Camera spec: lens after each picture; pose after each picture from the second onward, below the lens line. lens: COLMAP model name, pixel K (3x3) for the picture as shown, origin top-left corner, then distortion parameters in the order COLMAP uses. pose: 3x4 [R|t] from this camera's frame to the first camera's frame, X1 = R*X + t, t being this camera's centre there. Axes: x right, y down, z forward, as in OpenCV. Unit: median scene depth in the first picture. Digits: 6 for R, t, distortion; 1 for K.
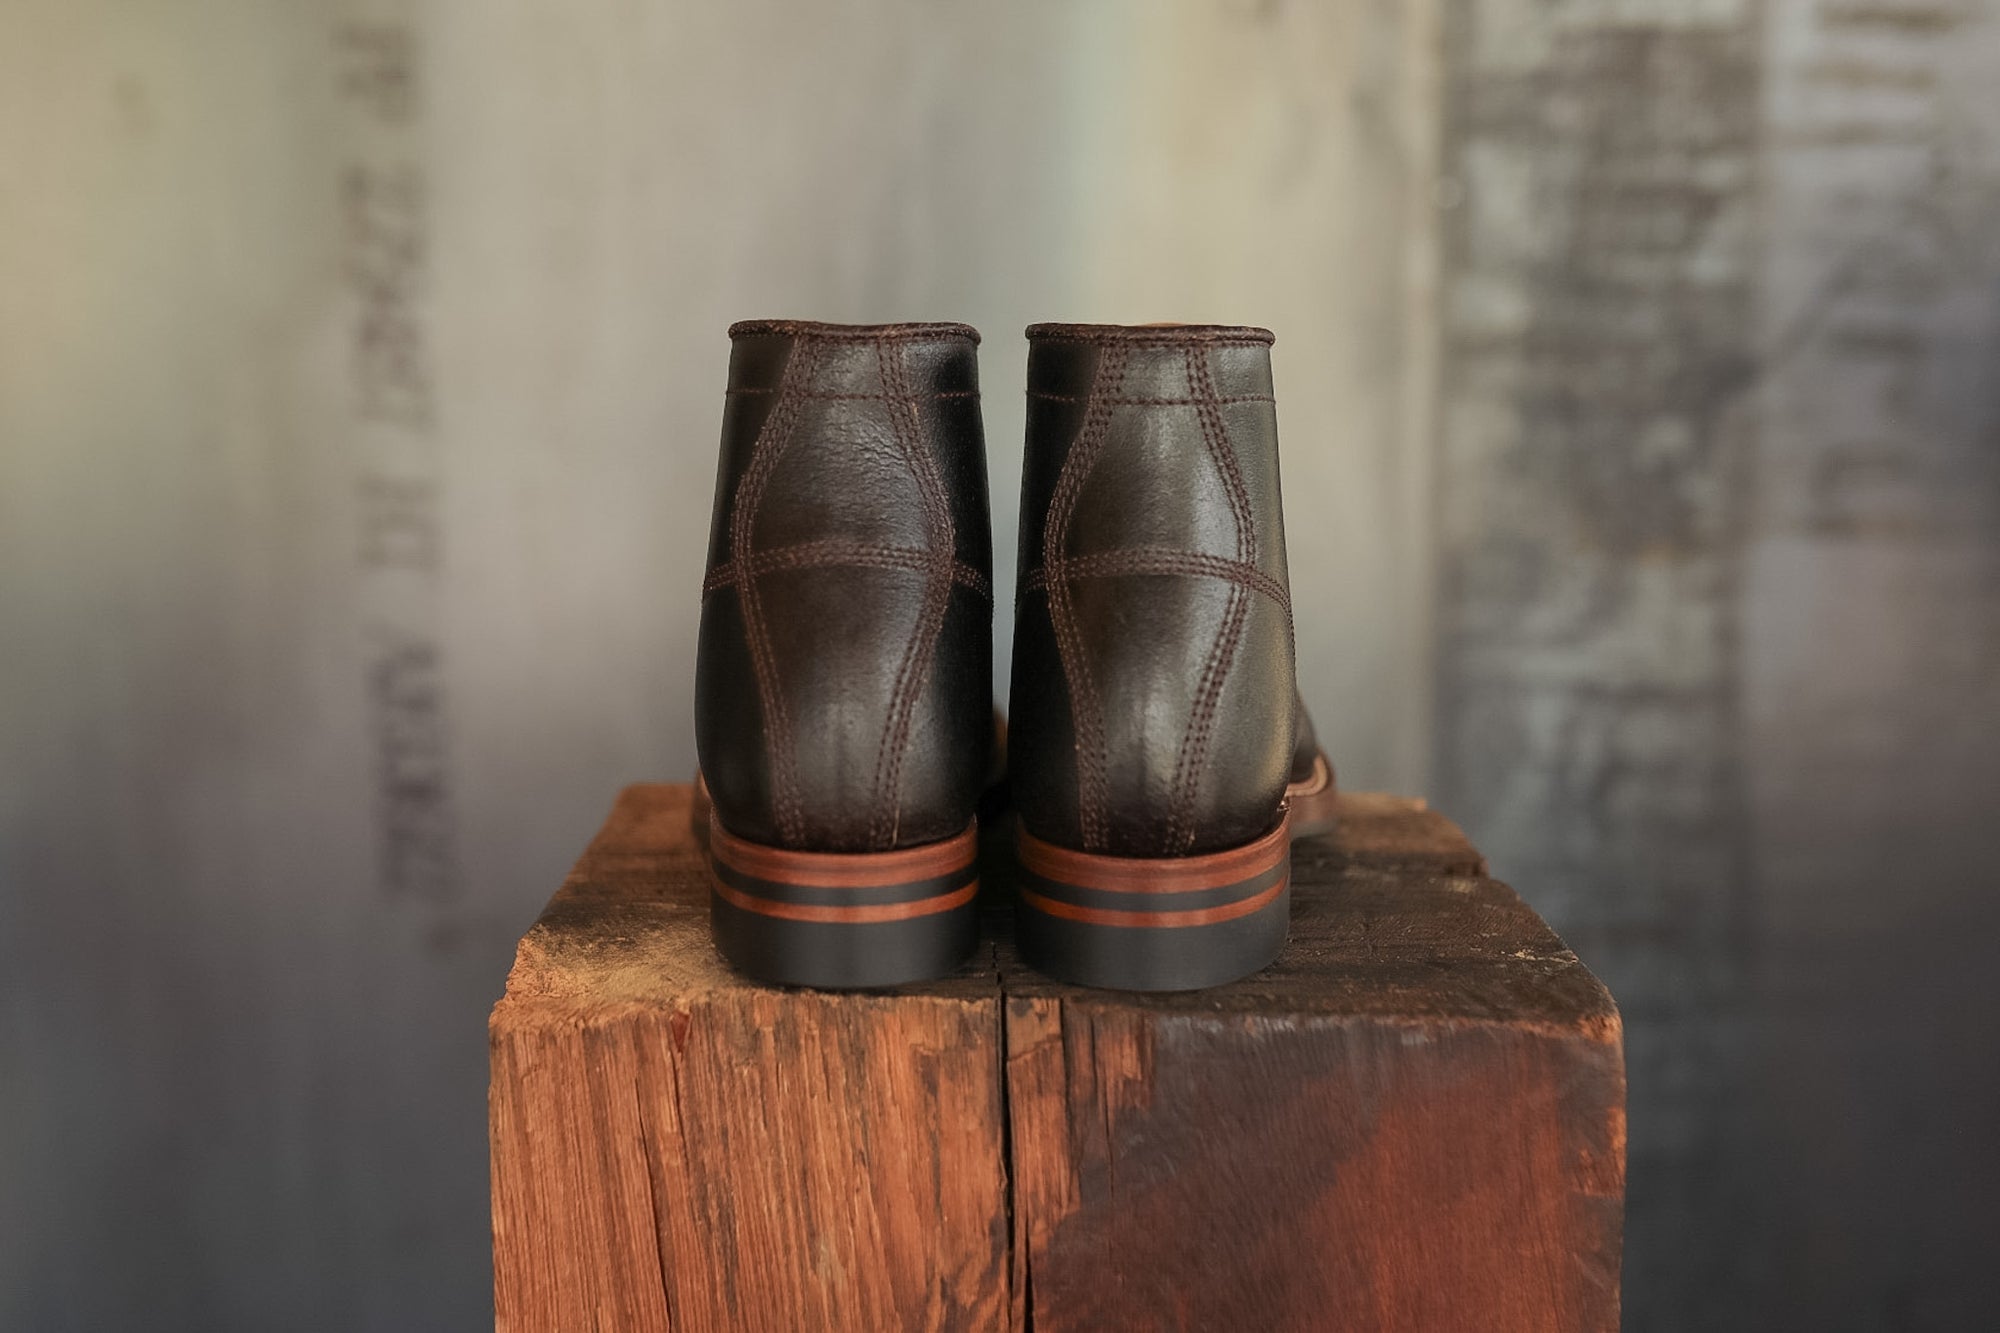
lens RADIAL K [[2252.5, 0, 917.5], [0, 2252.5, 605.3], [0, 0, 1]] dist [-0.048618, 0.007320]
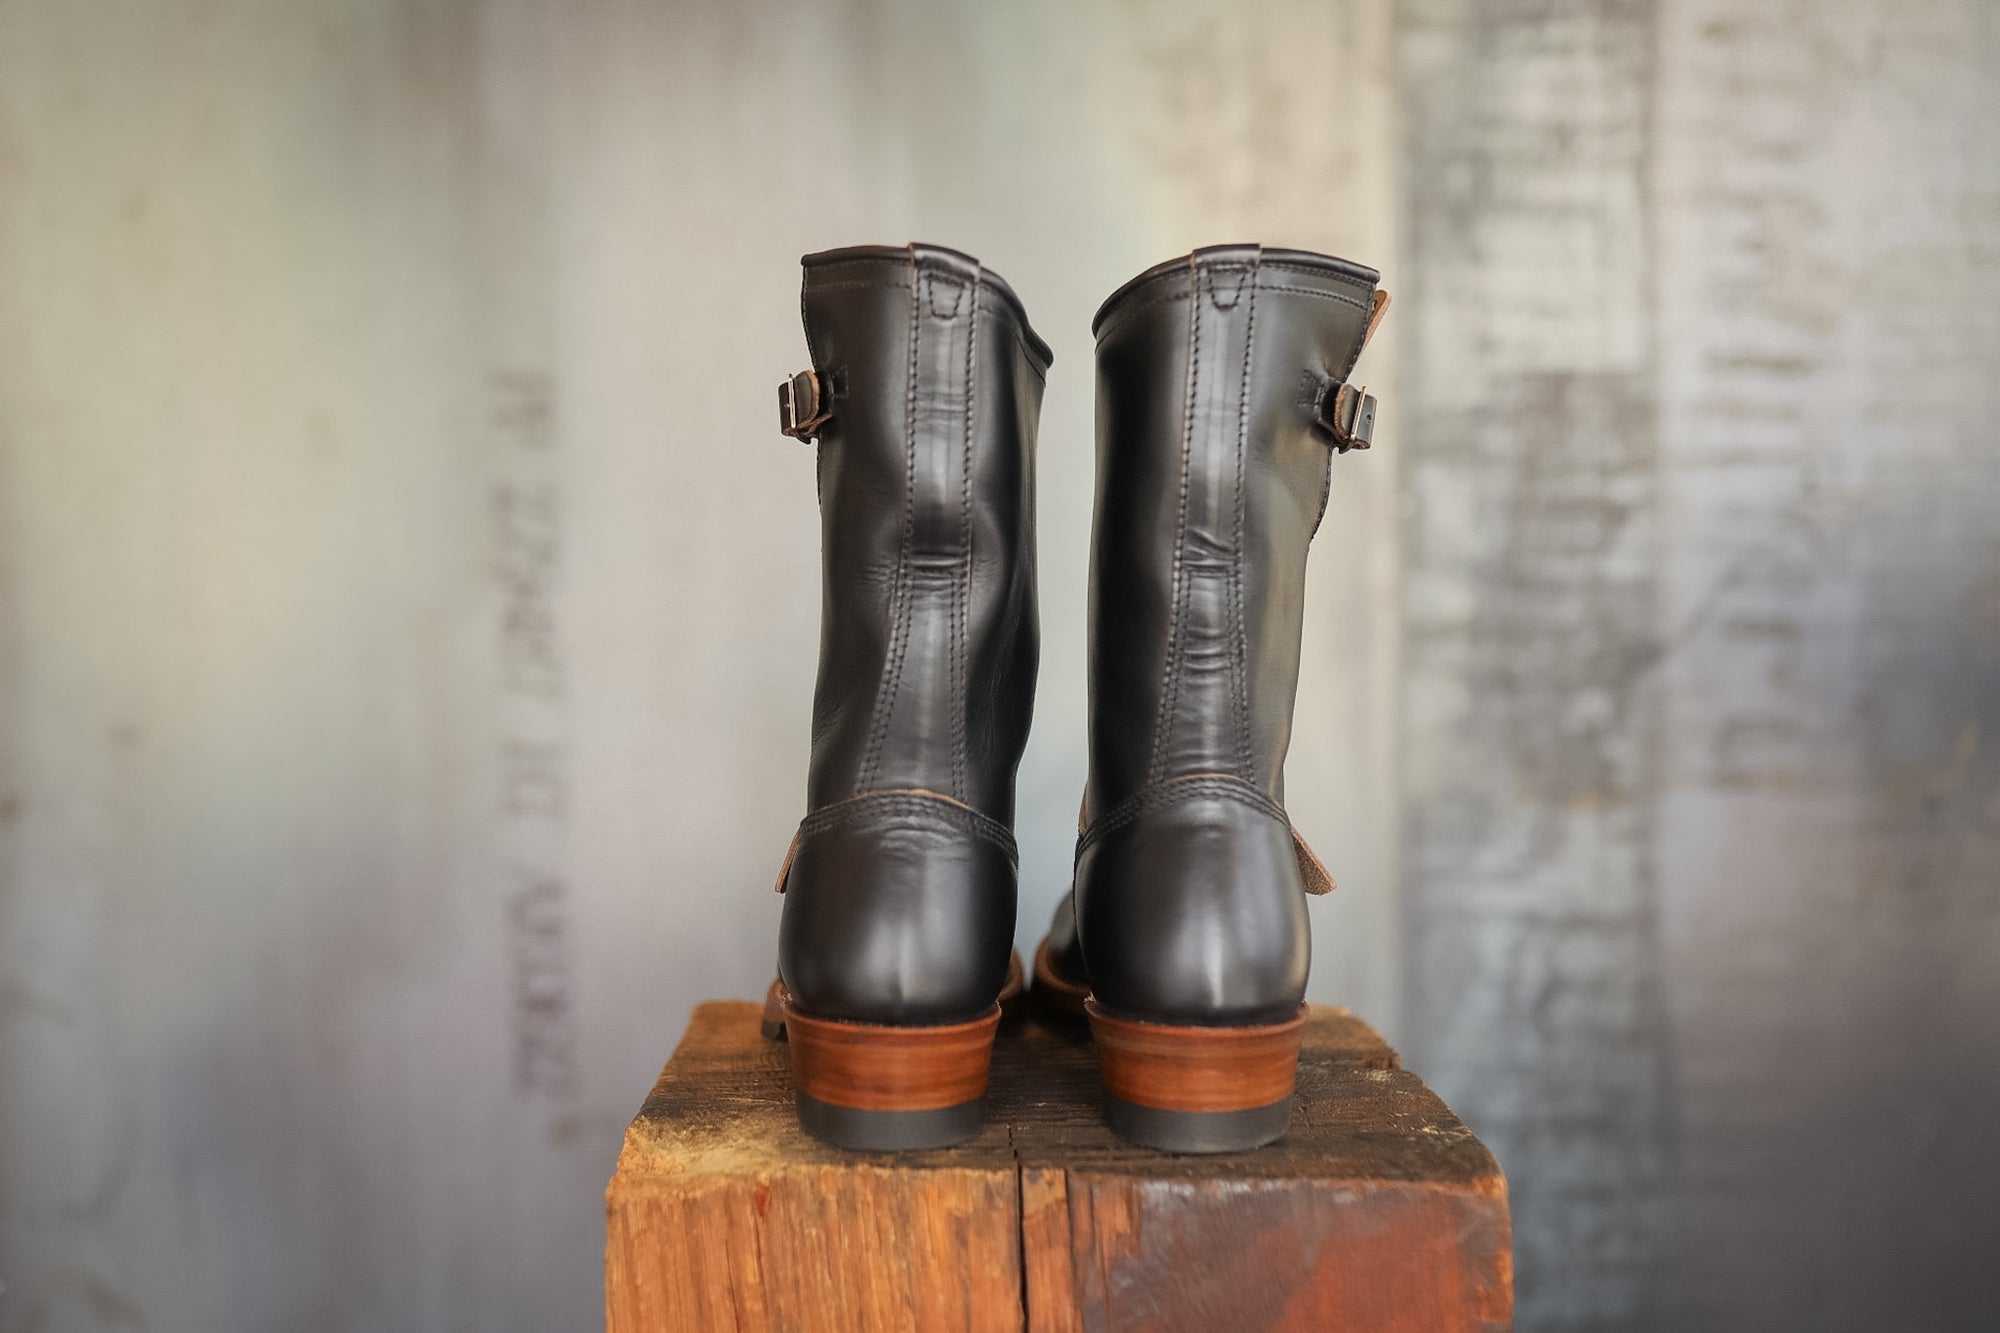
lens RADIAL K [[2001.6, 0, 1081.3], [0, 2001.6, 668.1], [0, 0, 1]] dist [-0.035352, -0.005135]
pose [[0.998607, -0.001625, 0.052748, 0.013888], [0.006320, 0.996015, -0.088961, -0.005046], [-0.052393, 0.089170, 0.994637, -0.137993]]
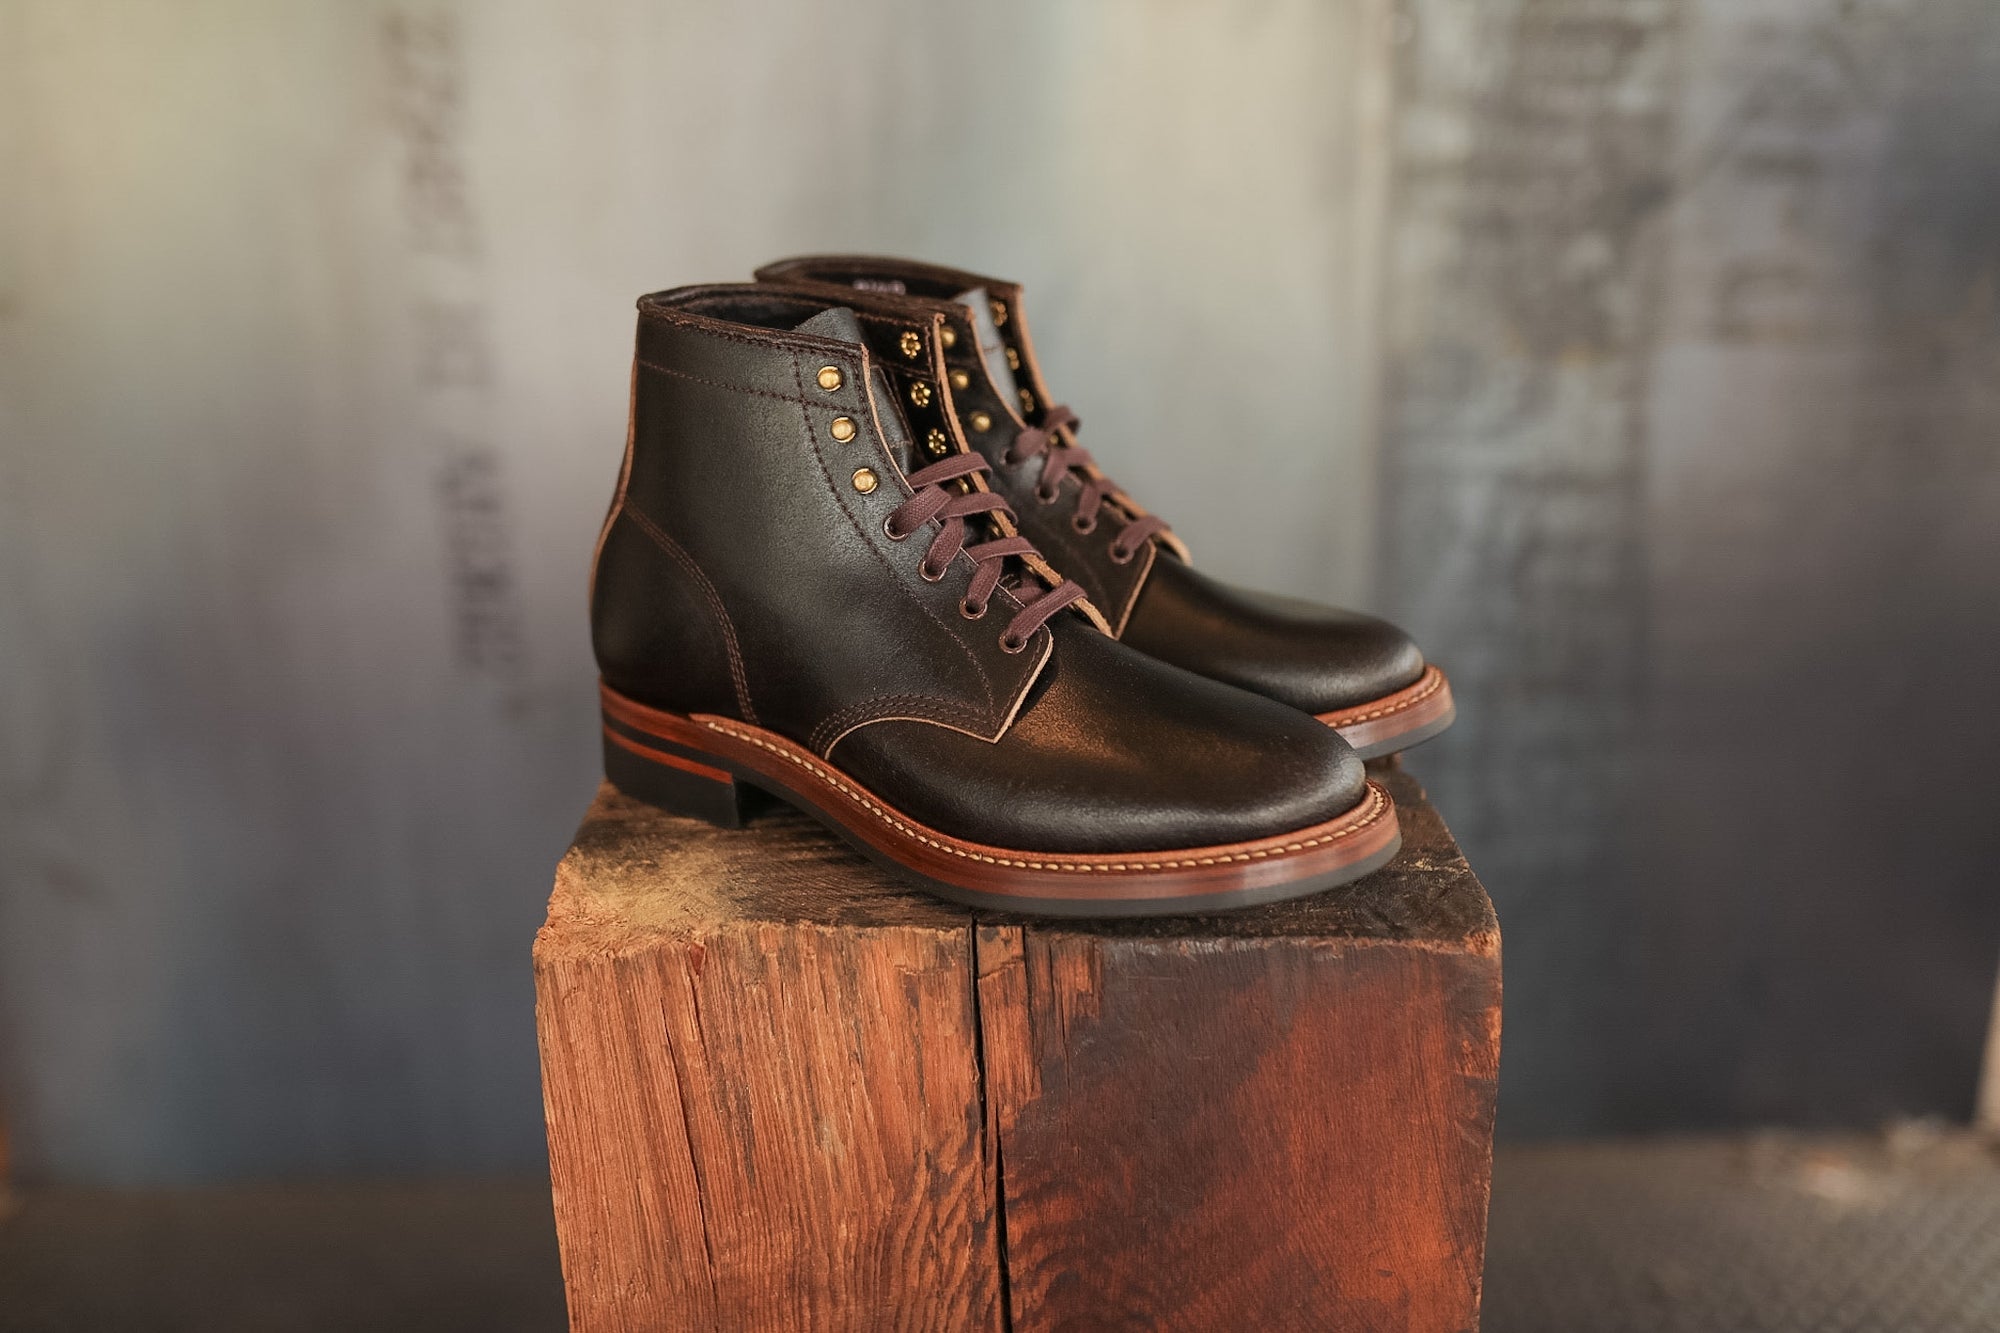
lens RADIAL K [[1972.6, 0, 999.9], [0, 1972.6, 669.0], [0, 0, 1]] dist [-0.056223, 0.030377]
pose [[0.999489, -0.018131, 0.026312, 0.027097], [0.012918, 0.982419, 0.186241, -0.145817], [-0.029226, -0.185806, 0.982152, 0.021519]]
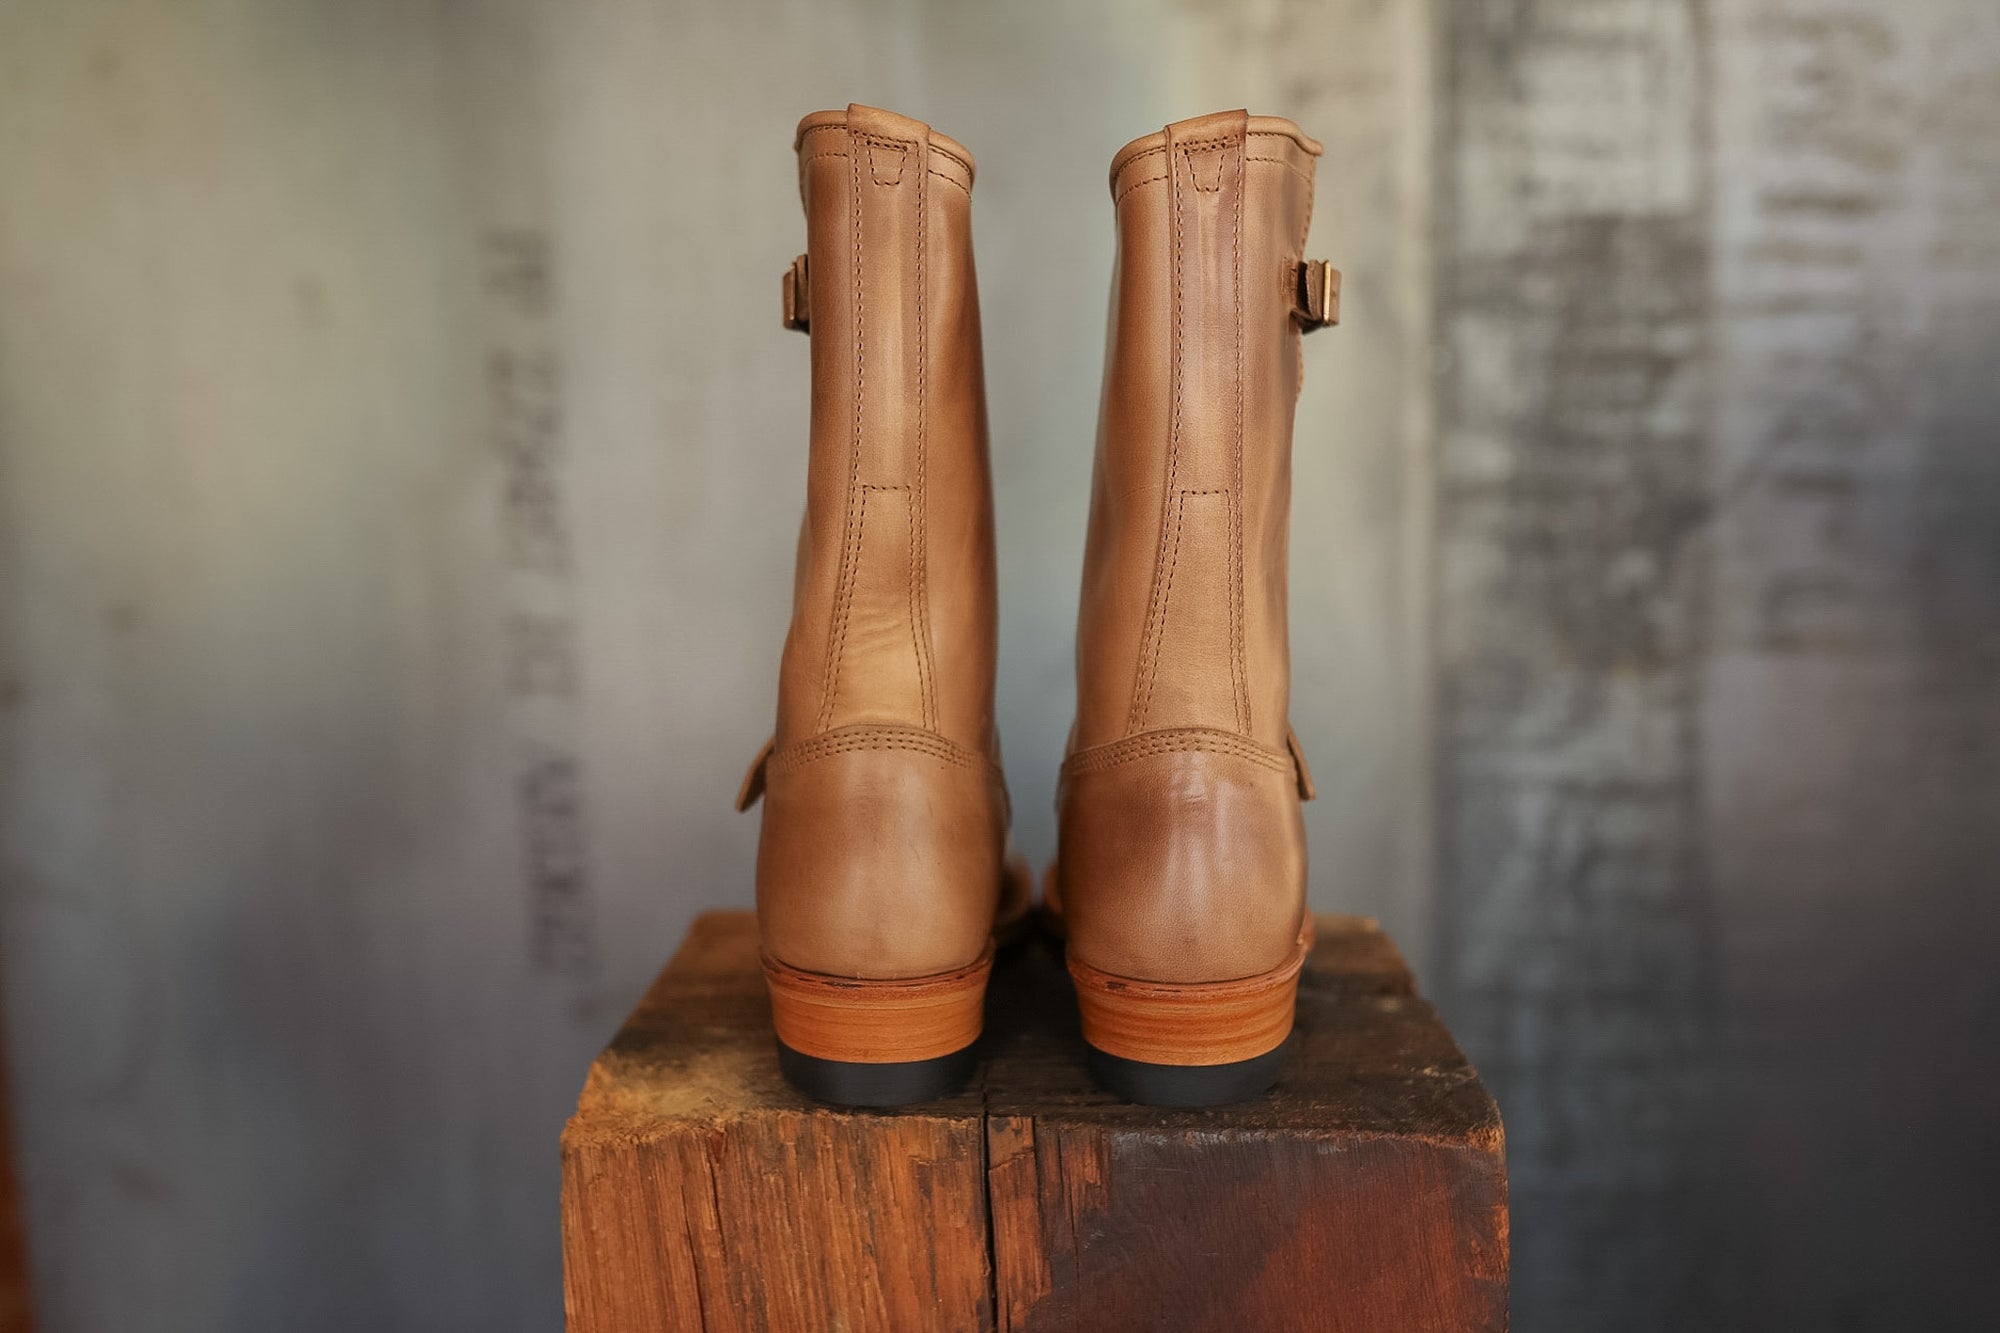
lens RADIAL K [[1977.8, 0, 1002.7], [0, 1977.8, 659.5], [0, 0, 1]] dist [-0.050136, 0.002877]
pose [[0.999764, -0.012360, -0.017859, 0.068946], [0.012216, 0.999892, -0.008179, -0.060039], [0.017958, 0.007959, 0.999807, -0.052748]]
